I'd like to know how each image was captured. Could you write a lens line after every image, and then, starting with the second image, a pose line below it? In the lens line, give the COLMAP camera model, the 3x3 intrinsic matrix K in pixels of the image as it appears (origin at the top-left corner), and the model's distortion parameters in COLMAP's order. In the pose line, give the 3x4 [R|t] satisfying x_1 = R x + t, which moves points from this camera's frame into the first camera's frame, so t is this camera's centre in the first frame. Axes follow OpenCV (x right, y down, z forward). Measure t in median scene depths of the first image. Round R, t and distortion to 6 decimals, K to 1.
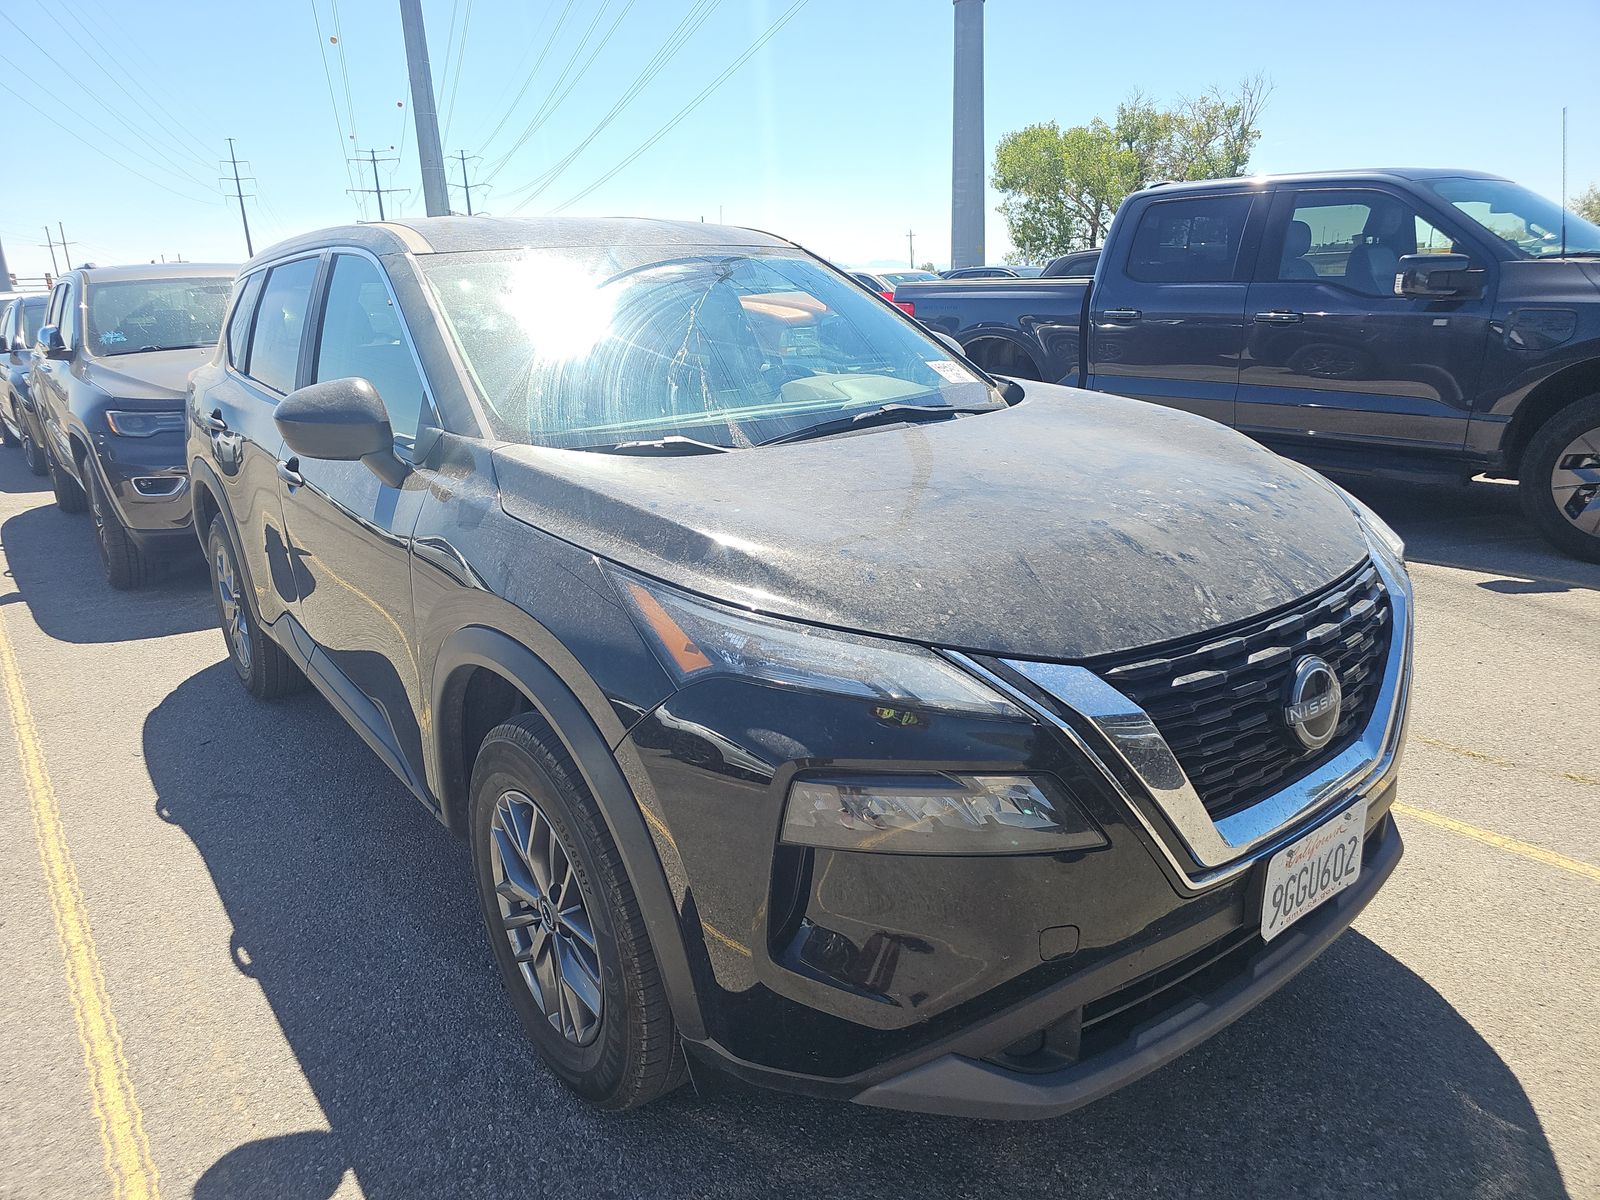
lens RADIAL K [[1055.3, 0, 764.9], [0, 1055.3, 604.3], [0, 0, 1]] dist [0.047812, -0.055763]
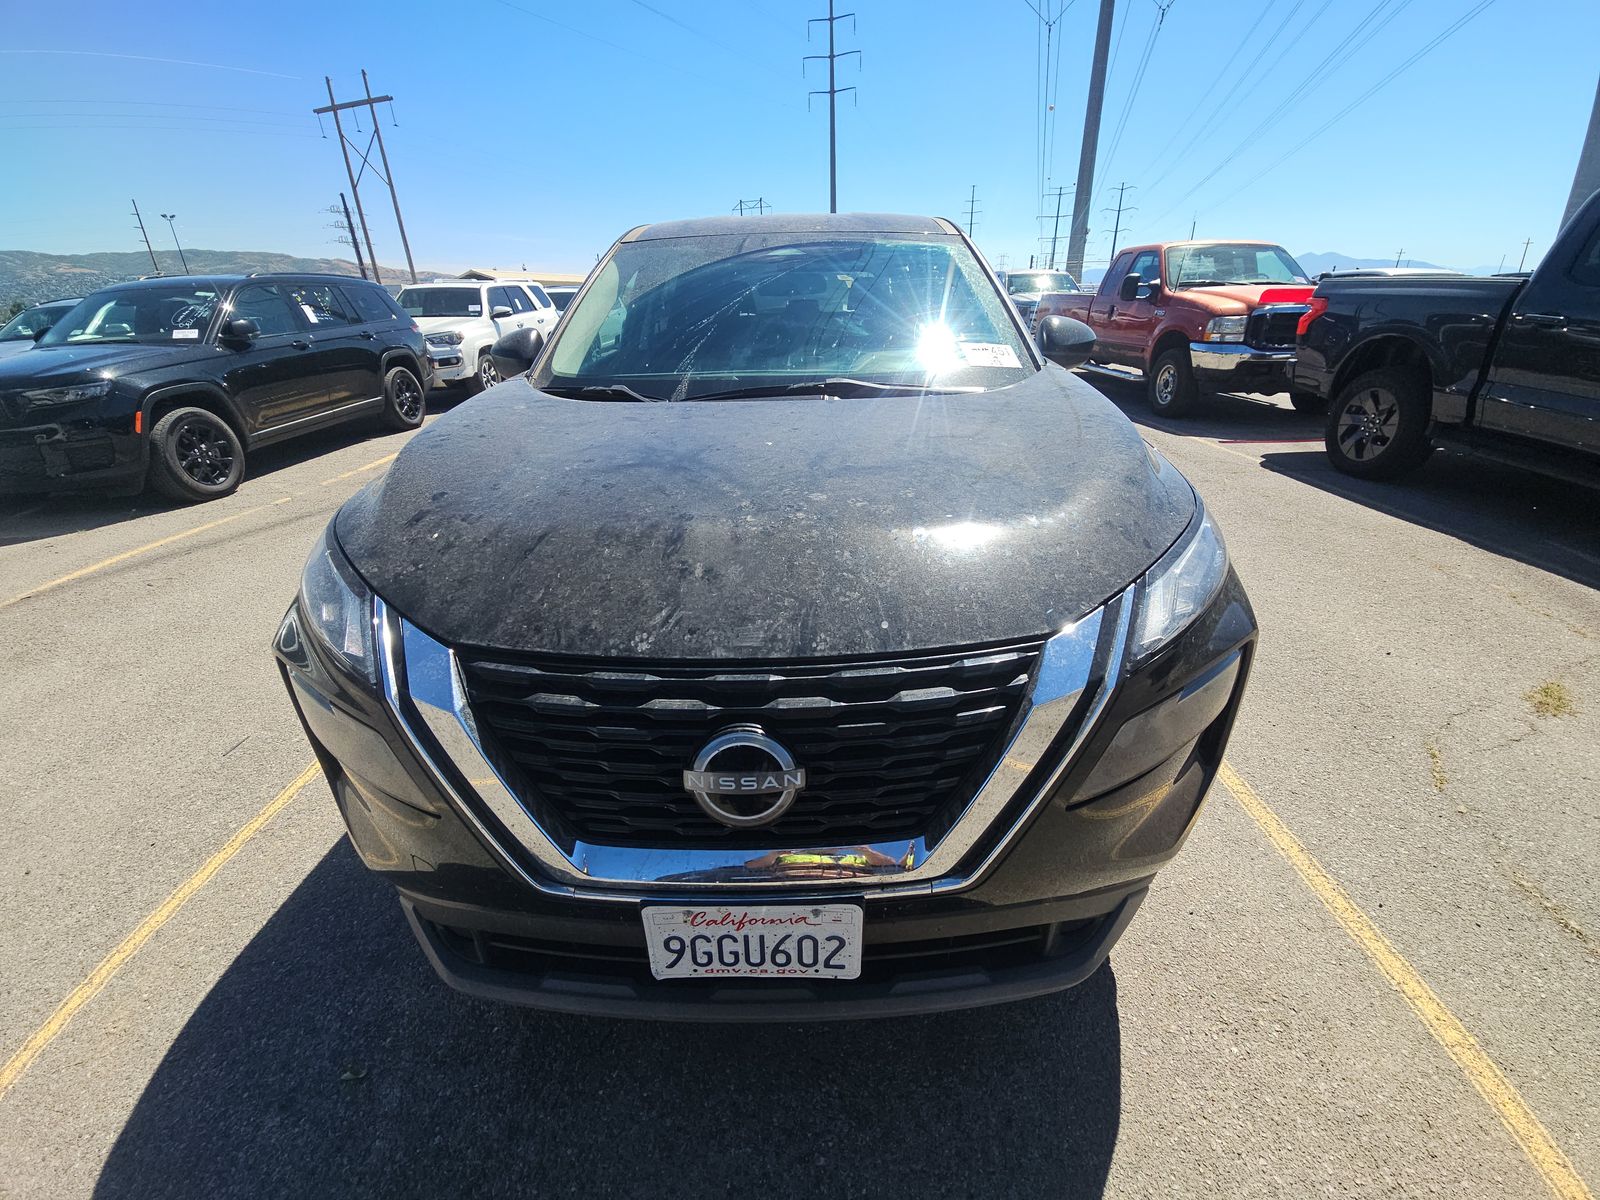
lens RADIAL K [[645.2, 0, 800.0], [0, 645.2, 600.0], [0, 0, 1]] dist [-0.000343, -0.000224]
pose [[0.797806, 0.280261, -0.533816, 0.767955], [-0.187112, 0.956769, 0.222672, -0.162361], [0.573145, -0.077765, 0.815756, 0.601778]]
